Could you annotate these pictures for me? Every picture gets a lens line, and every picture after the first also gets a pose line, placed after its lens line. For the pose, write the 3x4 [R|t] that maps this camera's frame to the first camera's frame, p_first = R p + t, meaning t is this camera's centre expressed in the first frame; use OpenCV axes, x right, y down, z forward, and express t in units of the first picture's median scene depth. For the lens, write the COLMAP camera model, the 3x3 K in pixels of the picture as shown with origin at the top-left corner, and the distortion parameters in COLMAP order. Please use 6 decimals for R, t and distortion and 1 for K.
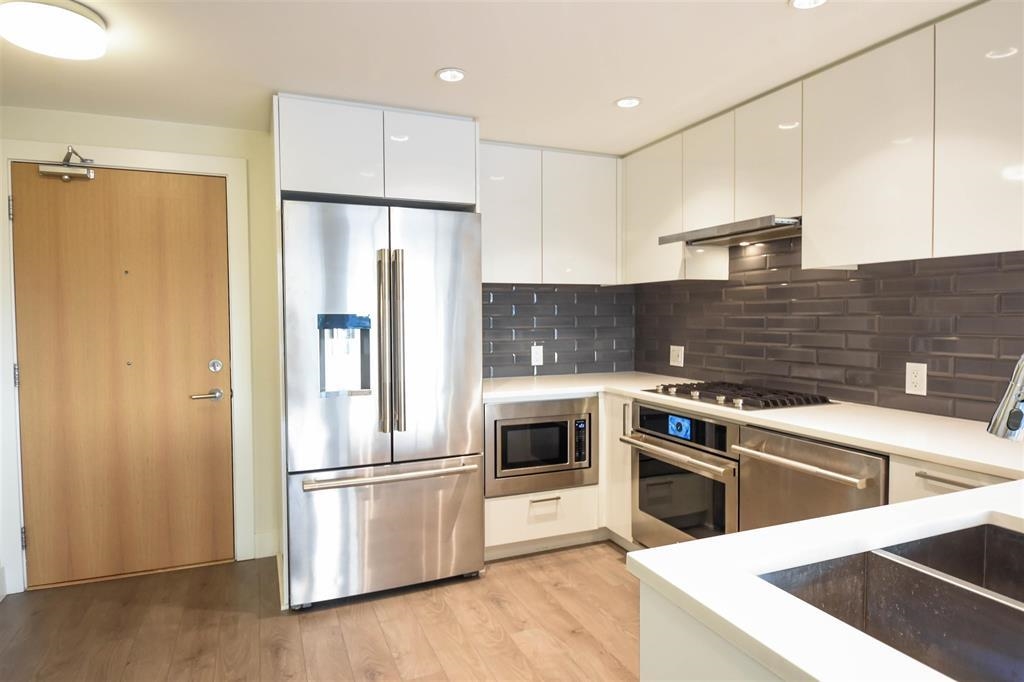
lens RADIAL K [[609.8, 0, 516.9], [0, 609.8, 337.6], [0, 0, 1]] dist [0.034958, -0.033107]
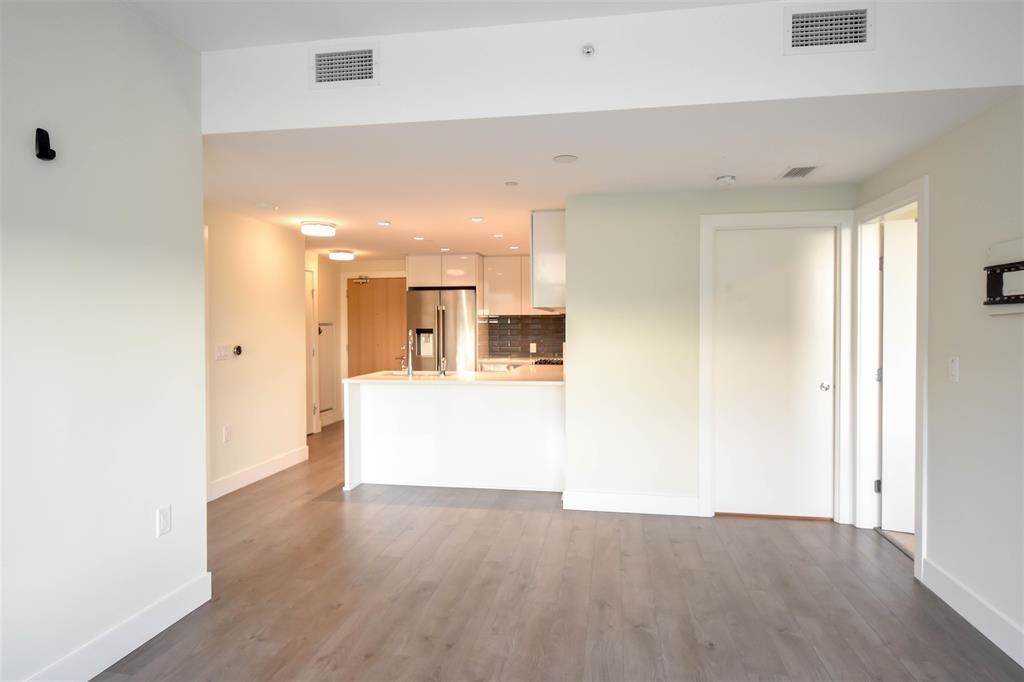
lens RADIAL K [[609.8, 0, 516.9], [0, 609.8, 337.6], [0, 0, 1]] dist [0.034958, -0.033107]
pose [[0.842868, 0.014259, -0.537932, 1.595345], [-0.023251, 0.999680, -0.009934, 0.016467], [0.537619, 0.020881, 0.842930, -1.152312]]
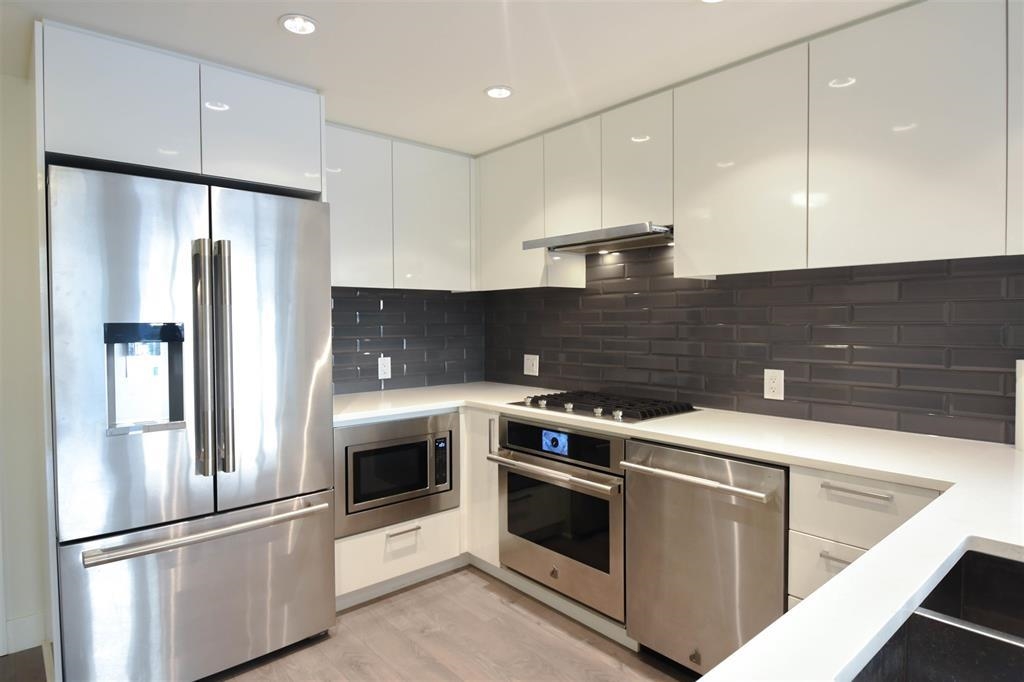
lens RADIAL K [[581.1, 0, 516.4], [0, 581.1, 337.2], [0, 0, 1]] dist [0.018094, -0.001207]
pose [[0.949579, -0.008819, 0.313403, -0.065654], [0.012170, 0.999888, -0.008738, -0.008327], [-0.313291, 0.012111, 0.949580, 0.154104]]
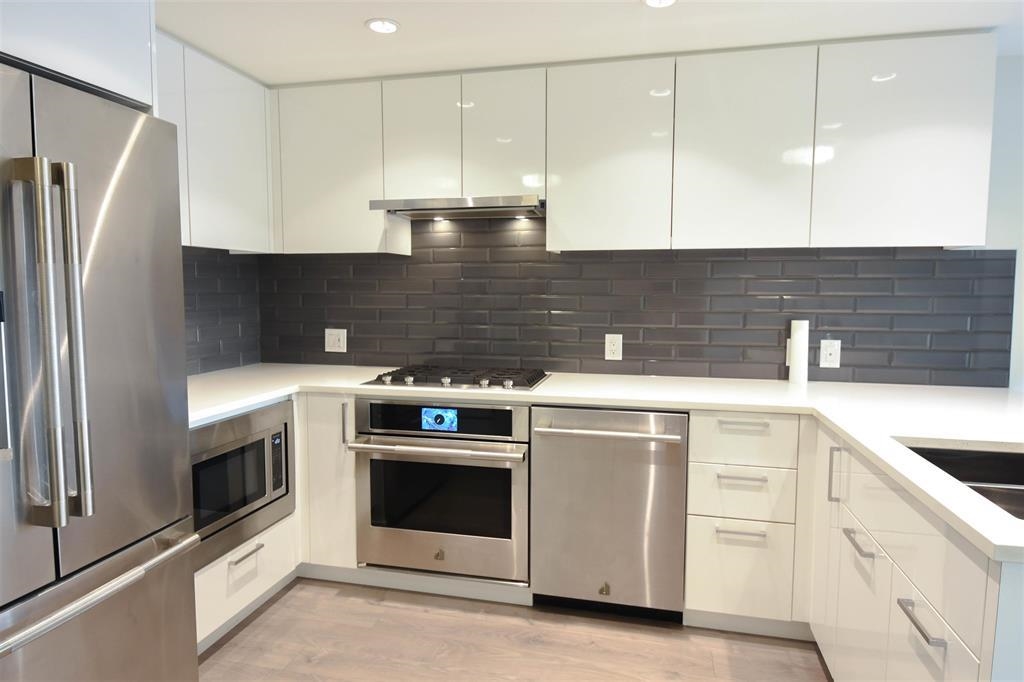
lens RADIAL K [[609.8, 0, 516.9], [0, 609.8, 337.6], [0, 0, 1]] dist [0.034958, -0.033107]
pose [[0.590510, -0.057033, 0.805012, -0.354205], [0.024882, 0.998312, 0.052476, -0.016229], [-0.806647, -0.010957, 0.590932, 0.356945]]
